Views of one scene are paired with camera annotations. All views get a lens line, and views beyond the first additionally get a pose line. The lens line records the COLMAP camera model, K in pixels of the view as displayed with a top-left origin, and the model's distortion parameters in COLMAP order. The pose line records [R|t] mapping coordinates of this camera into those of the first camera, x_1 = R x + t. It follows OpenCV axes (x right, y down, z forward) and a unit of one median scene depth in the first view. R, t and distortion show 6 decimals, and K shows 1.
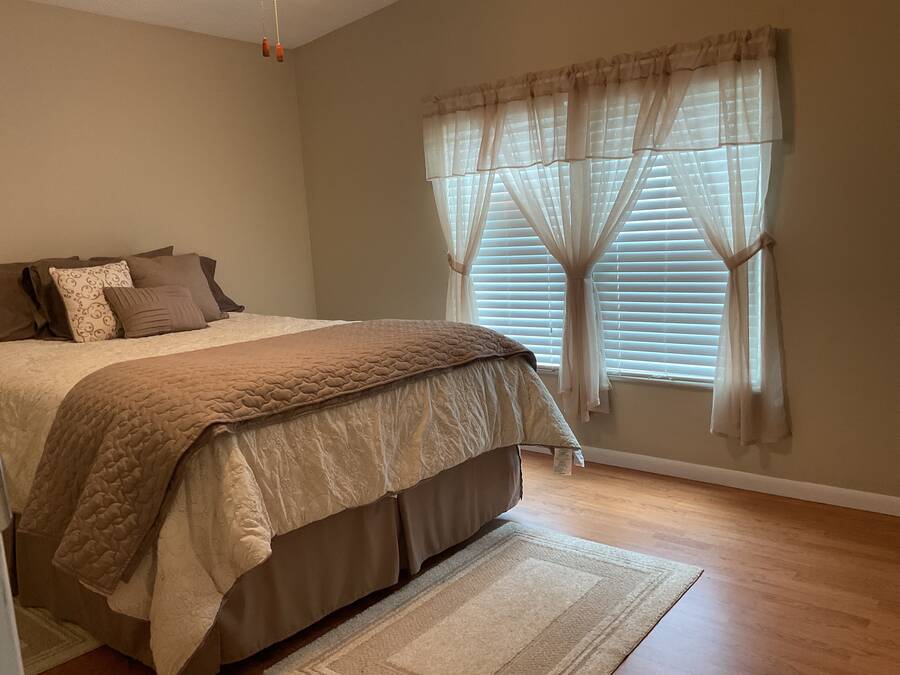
lens RADIAL K [[744.0, 0, 450.0], [0, 744.0, 337.5], [0, 0, 1]] dist [0.111594, -0.217694]
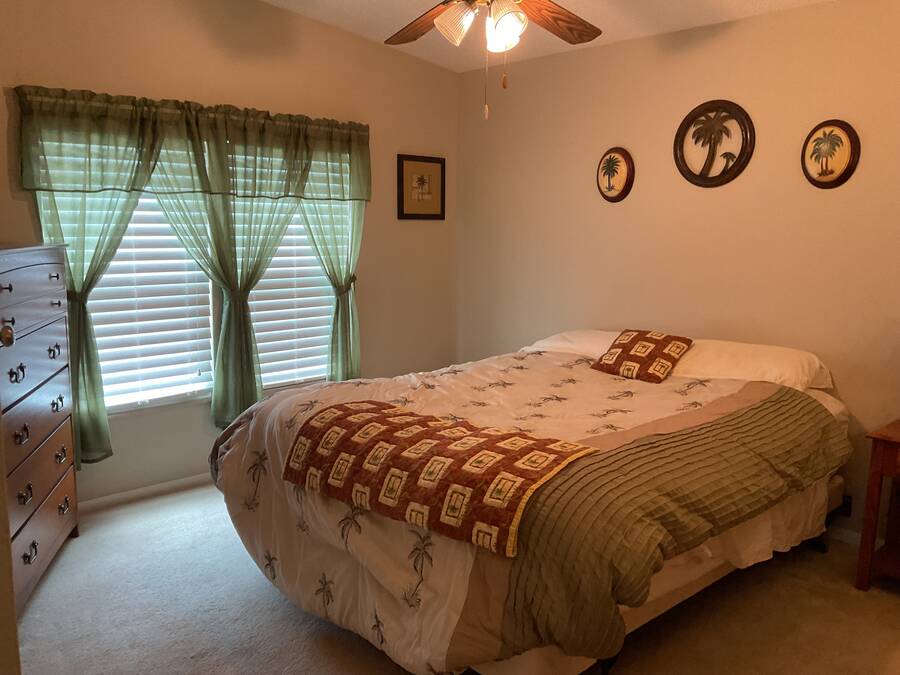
lens RADIAL K [[744.0, 0, 450.0], [0, 744.0, 337.5], [0, 0, 1]] dist [0.111594, -0.217694]
pose [[0.177661, -0.089956, 0.979972, -0.866714], [0.176899, 0.982512, 0.058119, -0.050646], [-0.968062, 0.163030, 0.190467, 0.556092]]
